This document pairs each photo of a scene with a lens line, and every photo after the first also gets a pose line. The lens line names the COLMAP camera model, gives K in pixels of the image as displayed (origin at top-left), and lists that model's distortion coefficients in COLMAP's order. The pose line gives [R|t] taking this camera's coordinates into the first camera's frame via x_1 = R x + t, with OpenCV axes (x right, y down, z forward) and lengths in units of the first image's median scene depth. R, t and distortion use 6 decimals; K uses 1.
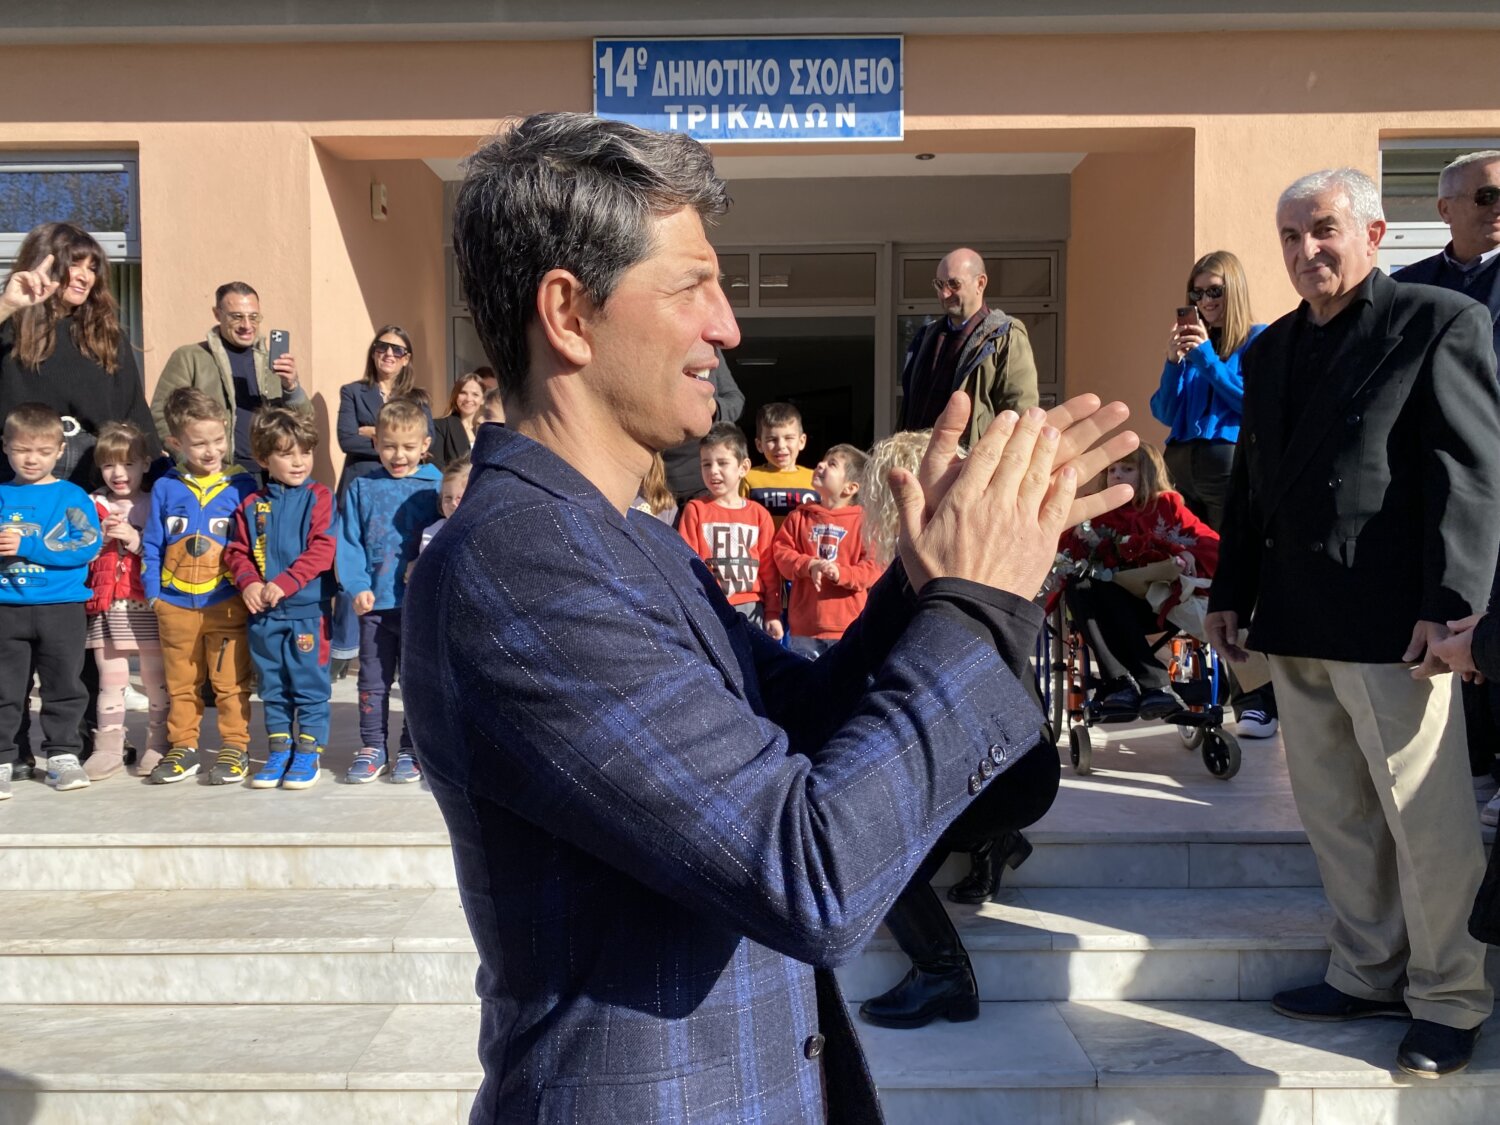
lens RADIAL K [[1176.3, 0, 740.7], [0, 1176.3, 563.8], [0, 0, 1]] dist [0.003115, -0.000646]
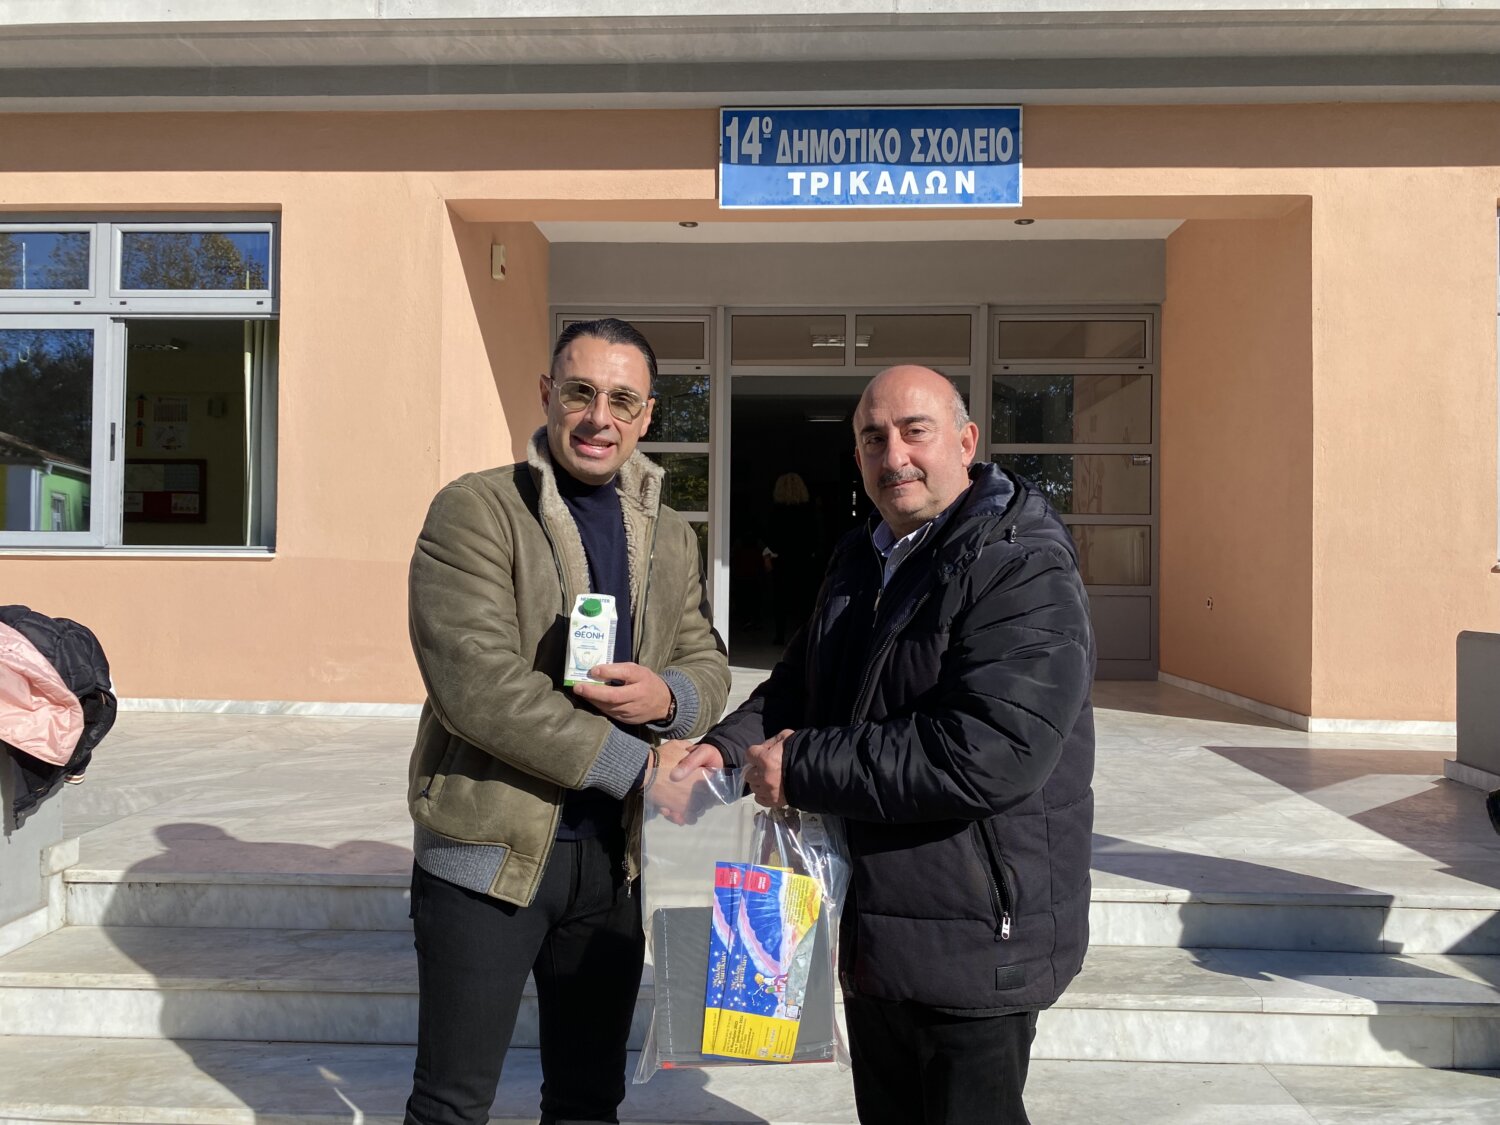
lens RADIAL K [[1176.3, 0, 740.7], [0, 1176.3, 563.8], [0, 0, 1]] dist [0.003115, -0.000646]
pose [[0.999457, 0.014322, -0.029680, -0.070935], [-0.015680, 0.998817, -0.046033, 0.000632], [0.028985, 0.046474, 0.998499, -0.012718]]
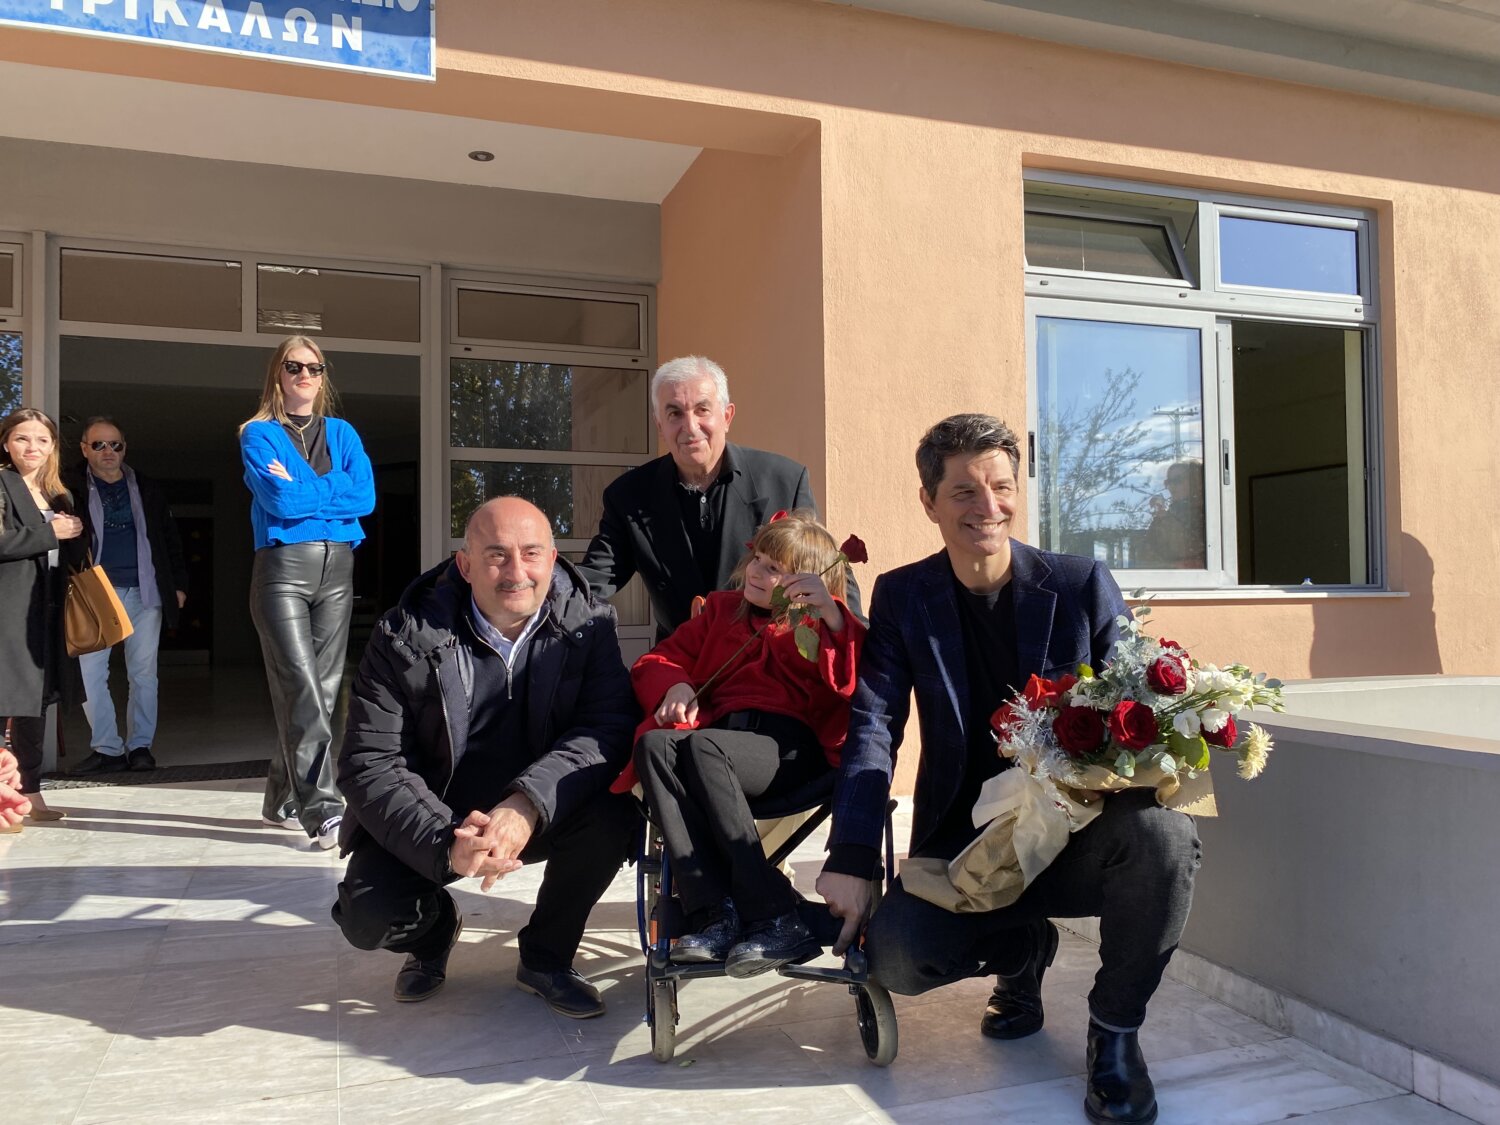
lens RADIAL K [[1170.8, 0, 758.4], [0, 1170.8, 539.8], [0, 0, 1]] dist [0.005258, -0.000150]
pose [[0.935289, 0.012809, 0.353654, 0.075332], [0.022061, 0.995291, -0.094392, -0.020747], [-0.353198, 0.096086, 0.930601, 0.314516]]
